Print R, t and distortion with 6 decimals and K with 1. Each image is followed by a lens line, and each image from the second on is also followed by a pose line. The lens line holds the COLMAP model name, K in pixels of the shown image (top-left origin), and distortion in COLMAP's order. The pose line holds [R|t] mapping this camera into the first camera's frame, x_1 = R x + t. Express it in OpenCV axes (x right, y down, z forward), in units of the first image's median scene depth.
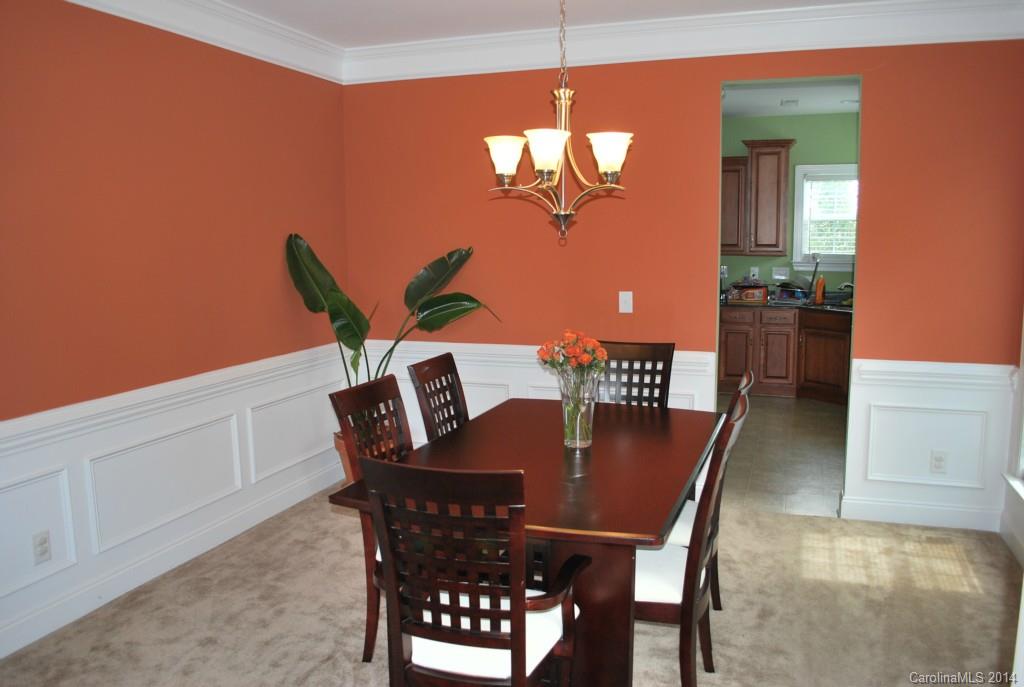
lens RADIAL K [[816.8, 0, 515.5], [0, 816.8, 344.5], [0, 0, 1]] dist [-0.085997, 0.014823]
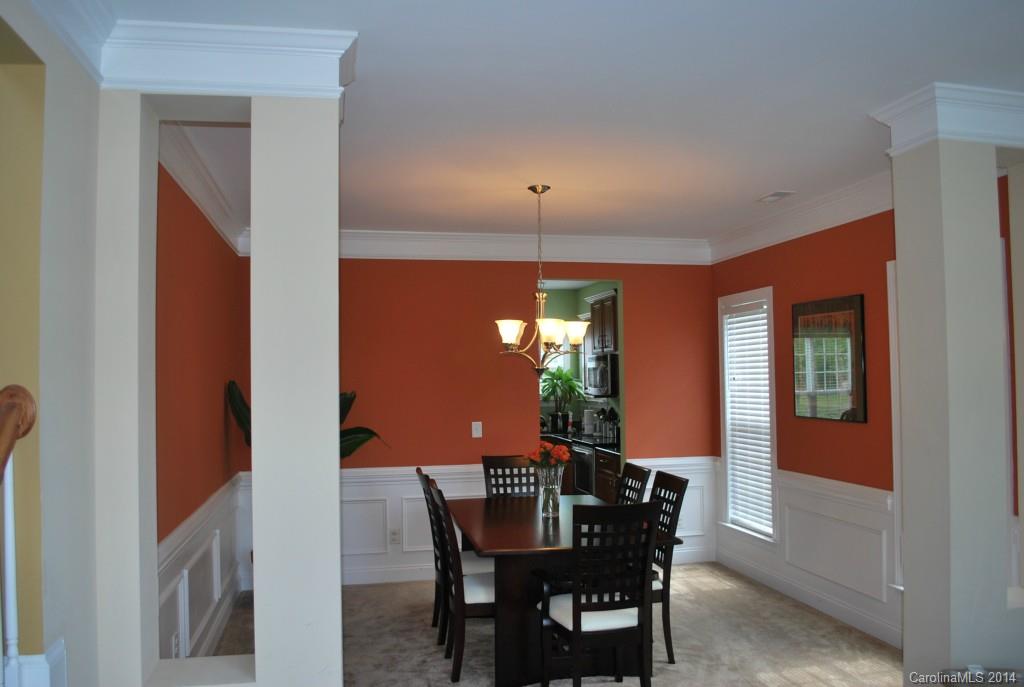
lens RADIAL K [[816.8, 0, 509.0], [0, 816.8, 345.7], [0, 0, 1]] dist [-0.085997, 0.014823]
pose [[0.853725, 0.017173, 0.520441, -0.720339], [0.073880, 0.985351, -0.153706, 0.032498], [-0.515457, 0.169672, 0.839950, -0.282792]]
